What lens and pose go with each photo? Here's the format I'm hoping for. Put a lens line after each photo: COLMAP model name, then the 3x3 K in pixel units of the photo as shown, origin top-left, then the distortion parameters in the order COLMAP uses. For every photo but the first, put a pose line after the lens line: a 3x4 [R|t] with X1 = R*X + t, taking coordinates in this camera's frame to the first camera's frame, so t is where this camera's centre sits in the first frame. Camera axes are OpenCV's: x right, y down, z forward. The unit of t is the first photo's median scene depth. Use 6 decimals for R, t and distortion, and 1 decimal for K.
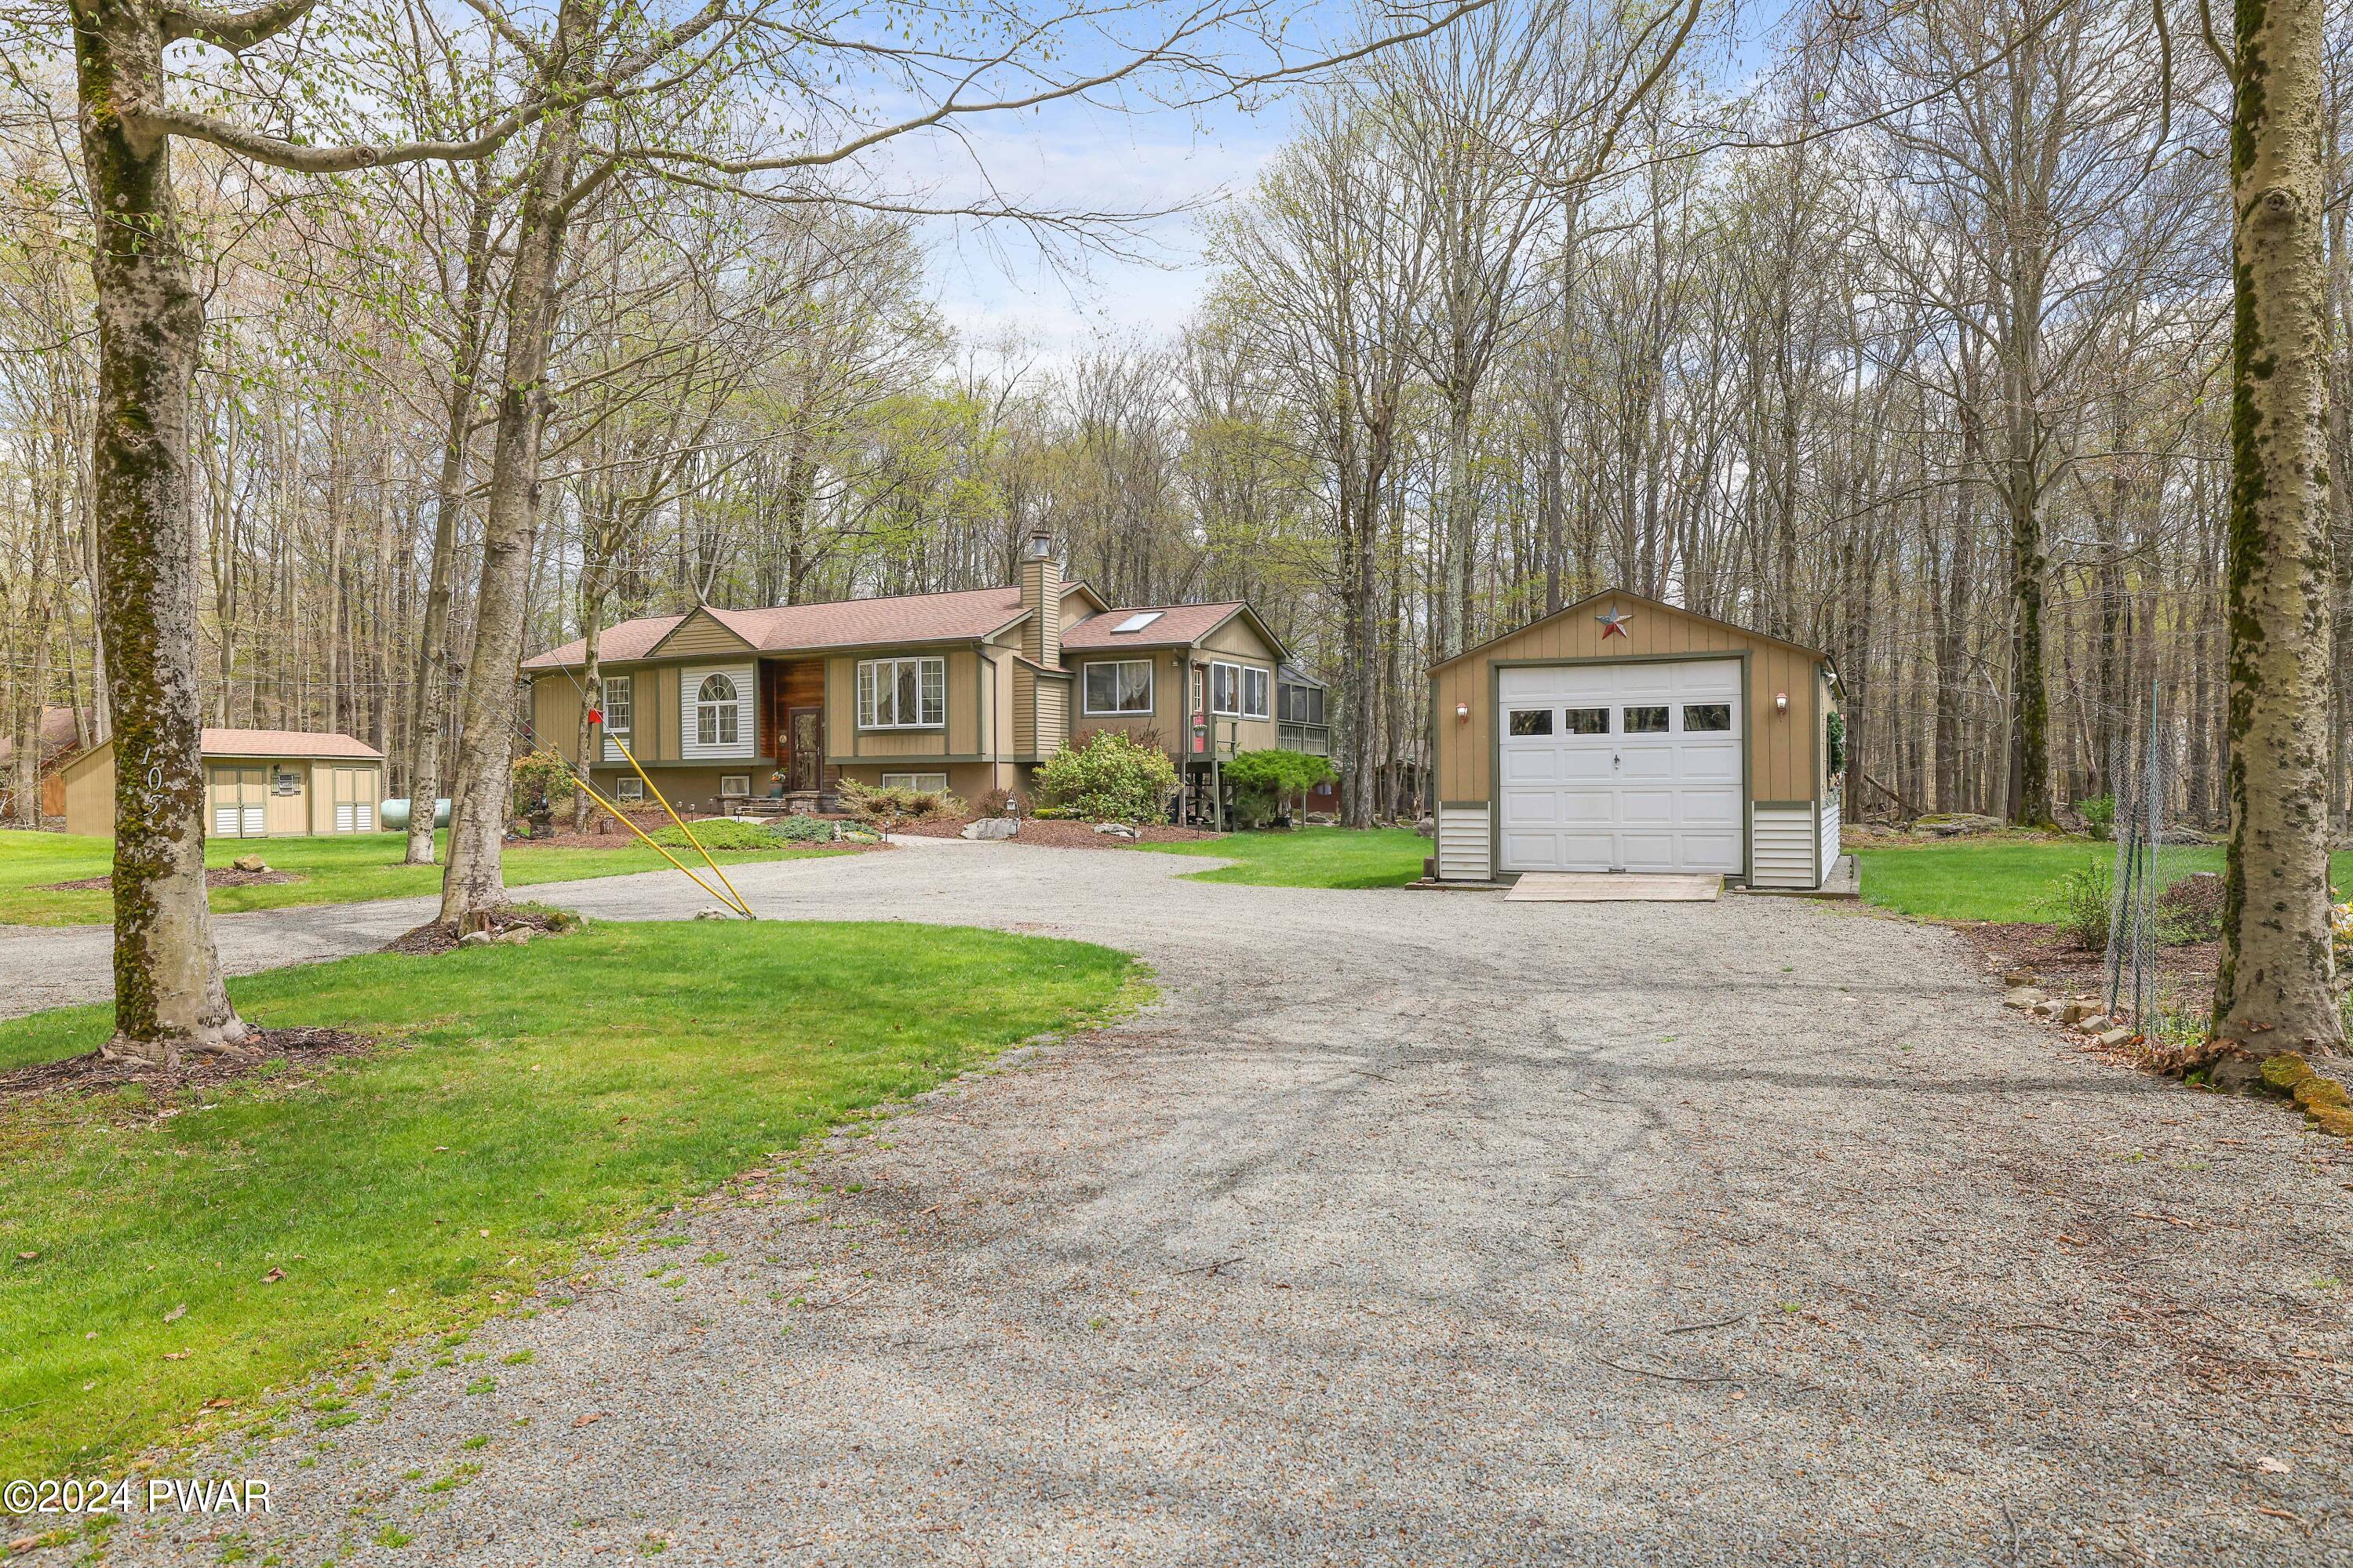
lens RADIAL K [[1476.9, 0, 1176.5], [0, 1476.9, 784.0], [0, 0, 1]] dist [0.000370, -0.000185]
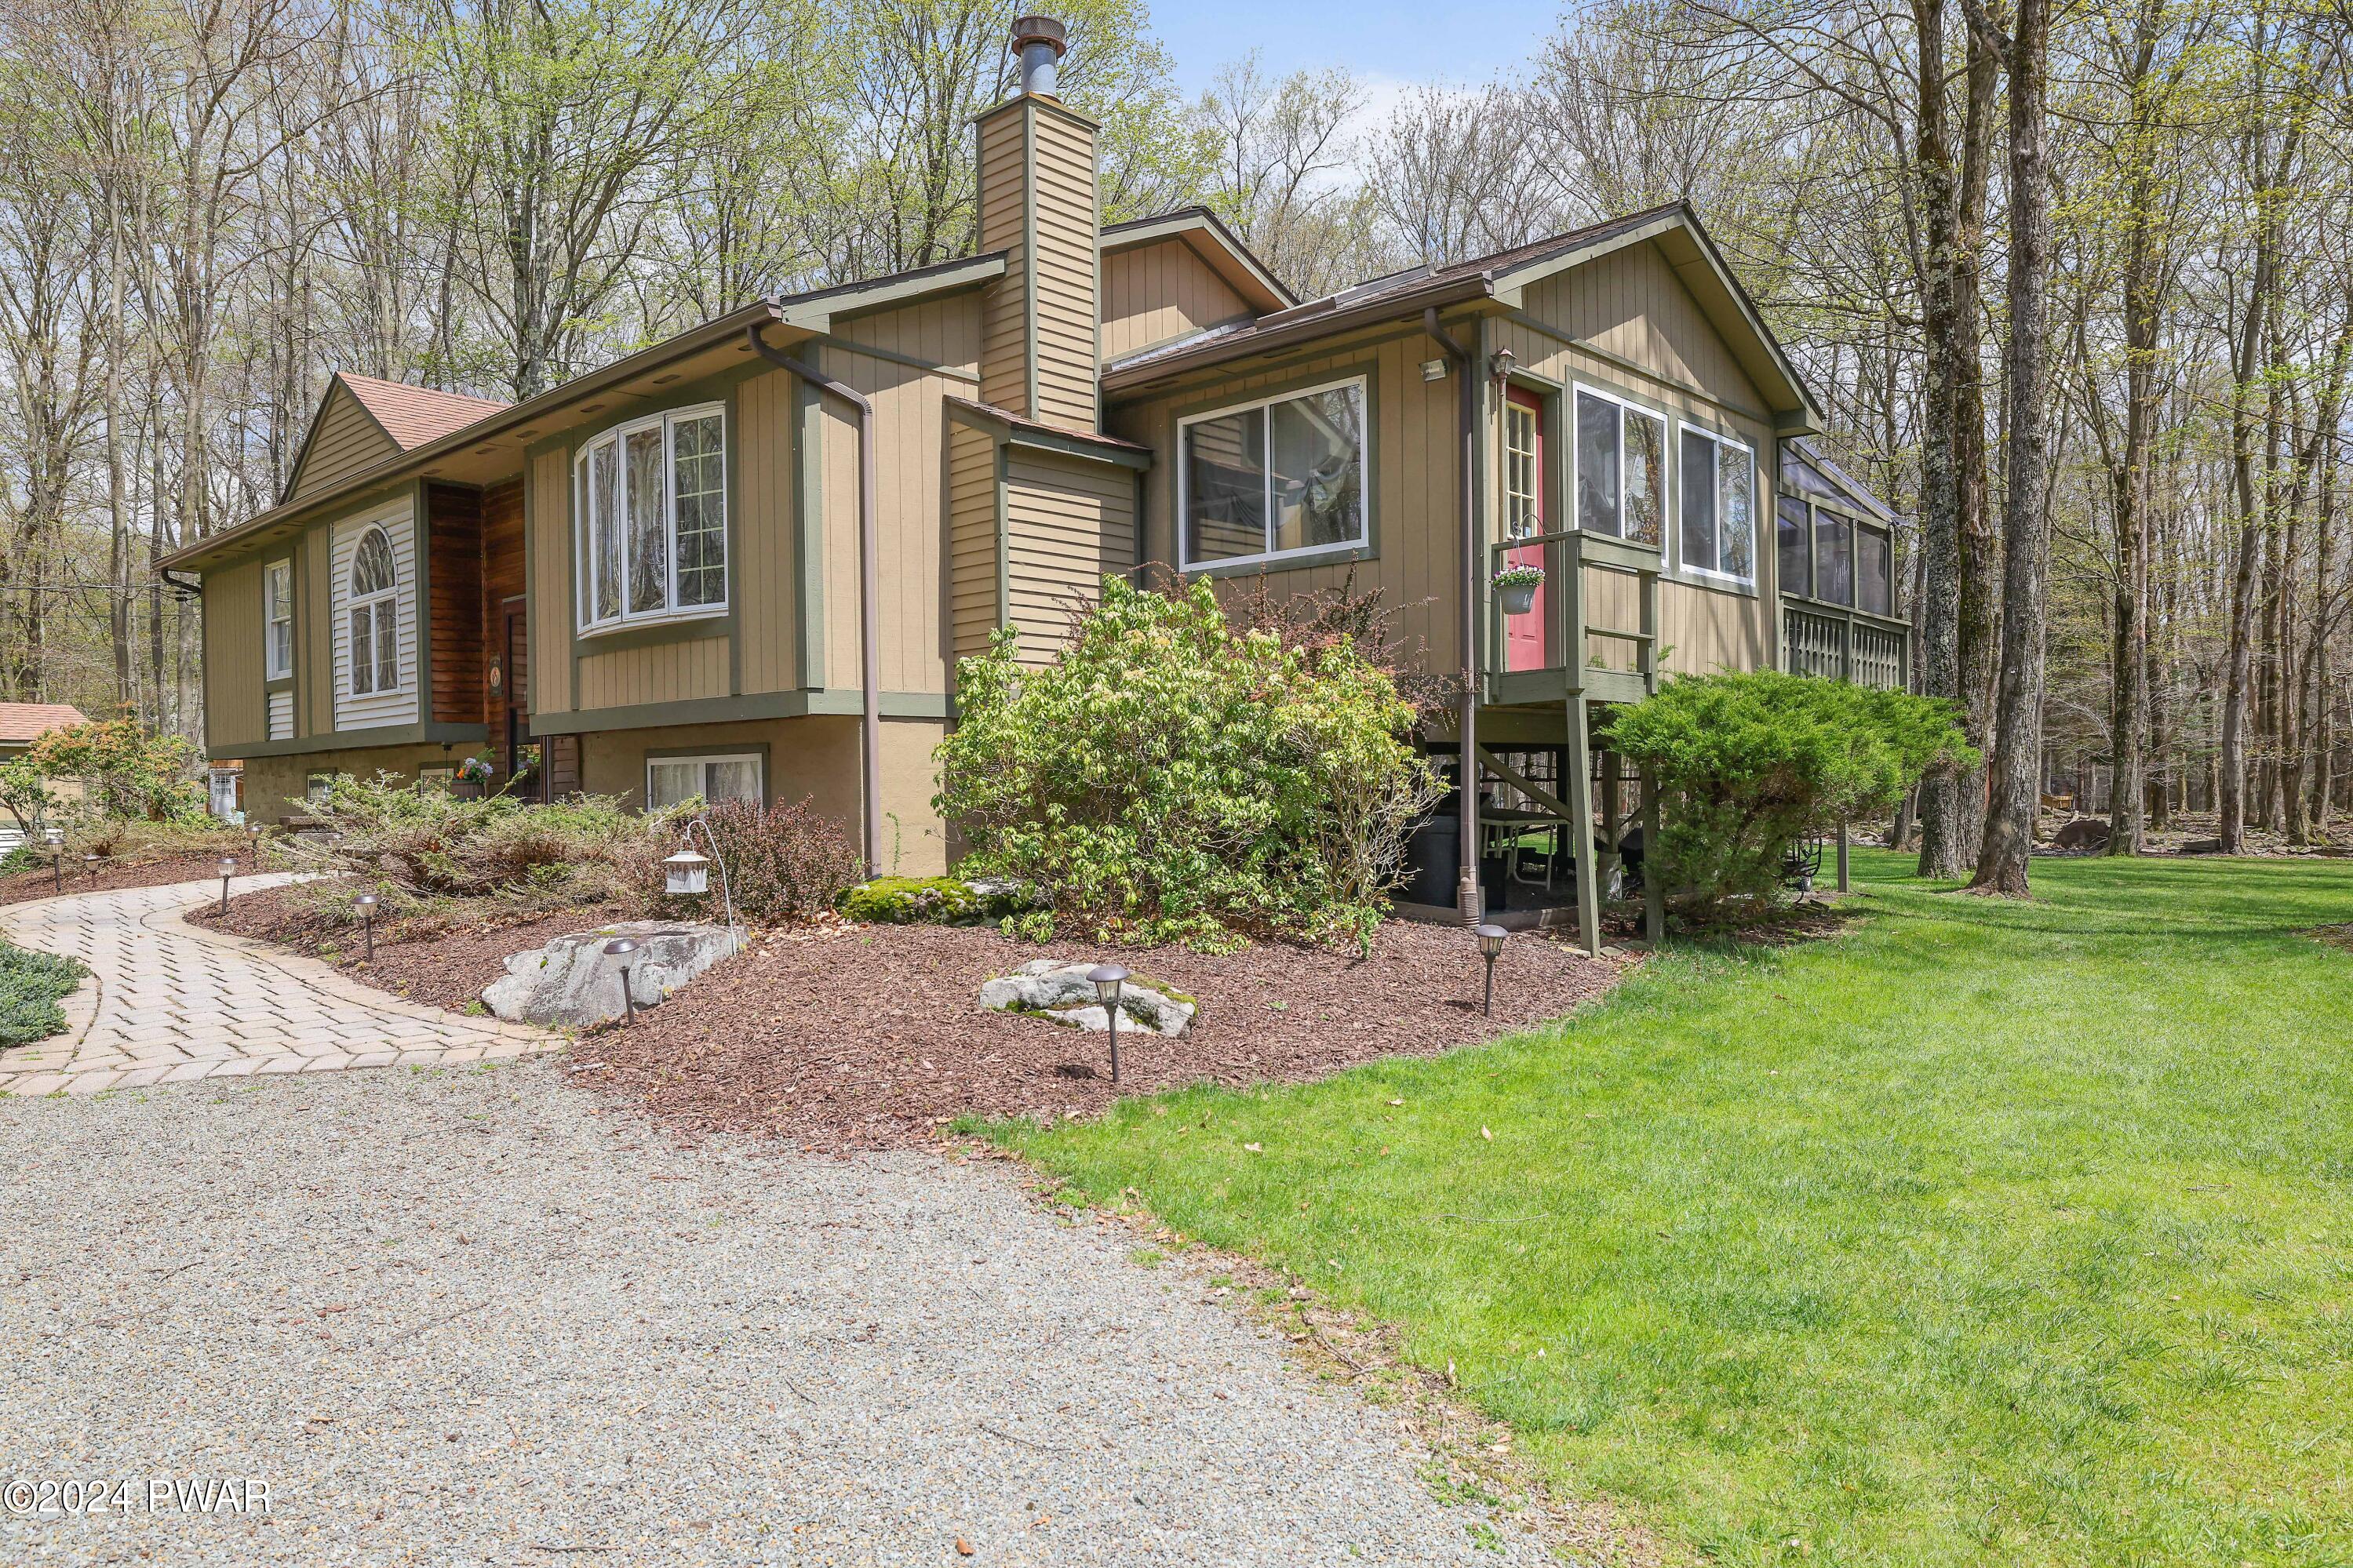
lens RADIAL K [[1448.7, 0, 1176.5], [0, 1448.7, 784.0], [0, 0, 1]] dist [-0.001663, -0.000108]
pose [[0.960796, -0.006607, -0.277177, 0.028569], [0.008642, 0.999944, 0.006122, -0.001384], [0.277121, -0.008277, 0.960799, 0.699143]]
